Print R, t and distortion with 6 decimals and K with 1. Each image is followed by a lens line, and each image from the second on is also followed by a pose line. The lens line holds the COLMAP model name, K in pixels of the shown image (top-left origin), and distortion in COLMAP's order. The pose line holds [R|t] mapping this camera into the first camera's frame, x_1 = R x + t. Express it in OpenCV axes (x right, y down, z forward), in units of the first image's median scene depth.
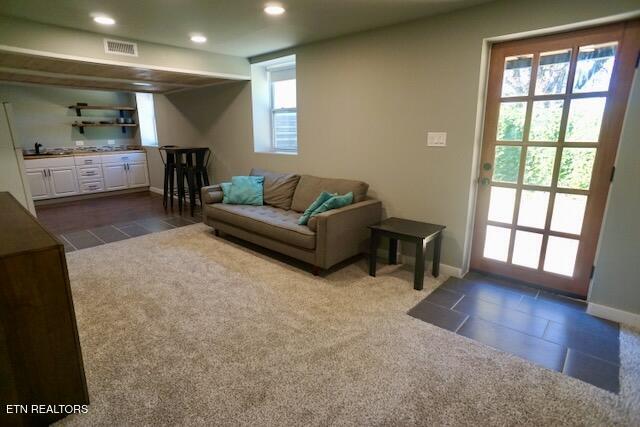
lens RADIAL K [[335.3, 0, 319.6], [0, 335.3, 214.2], [0, 0, 1]] dist [-0.049552, 0.001188]
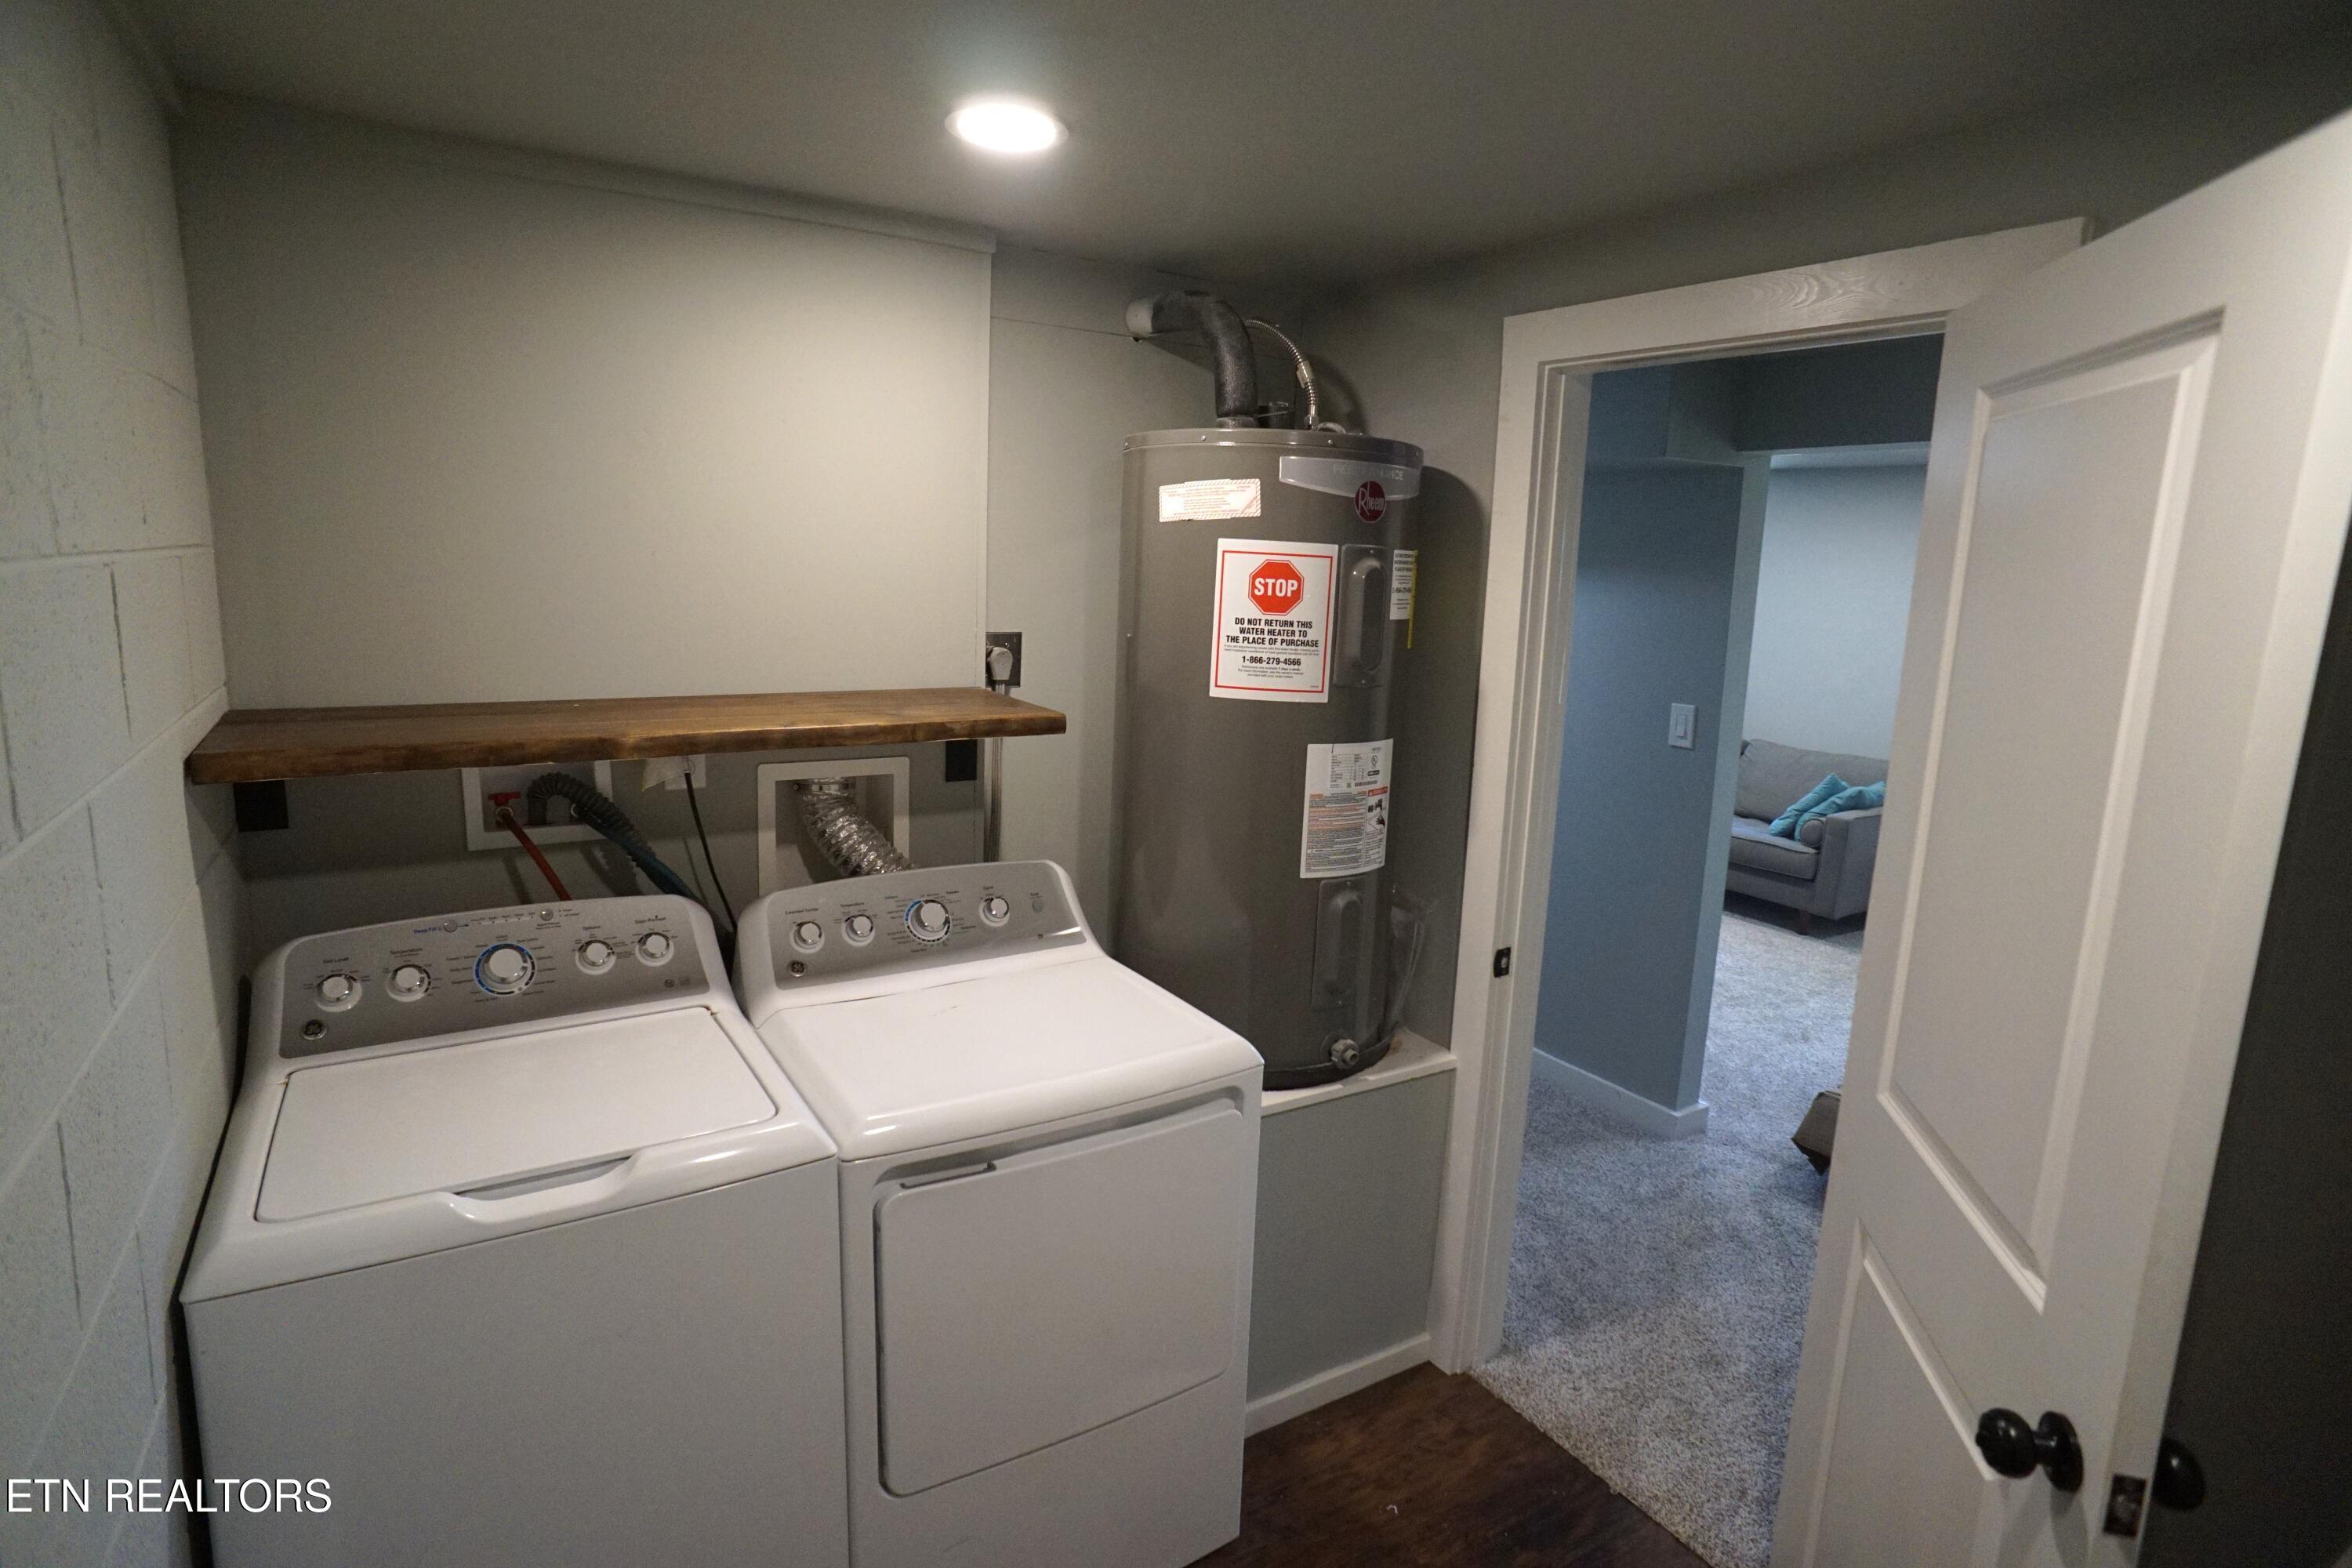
lens RADIAL K [[1232.1, 0, 1176.7], [0, 1232.1, 785.2], [0, 0, 1]] dist [-0.049552, 0.001188]
pose [[0.957412, 0.085402, -0.275806, -0.458559], [-0.104777, 0.992903, -0.056266, 0.166427], [0.269044, 0.082768, 0.959565, -1.131048]]
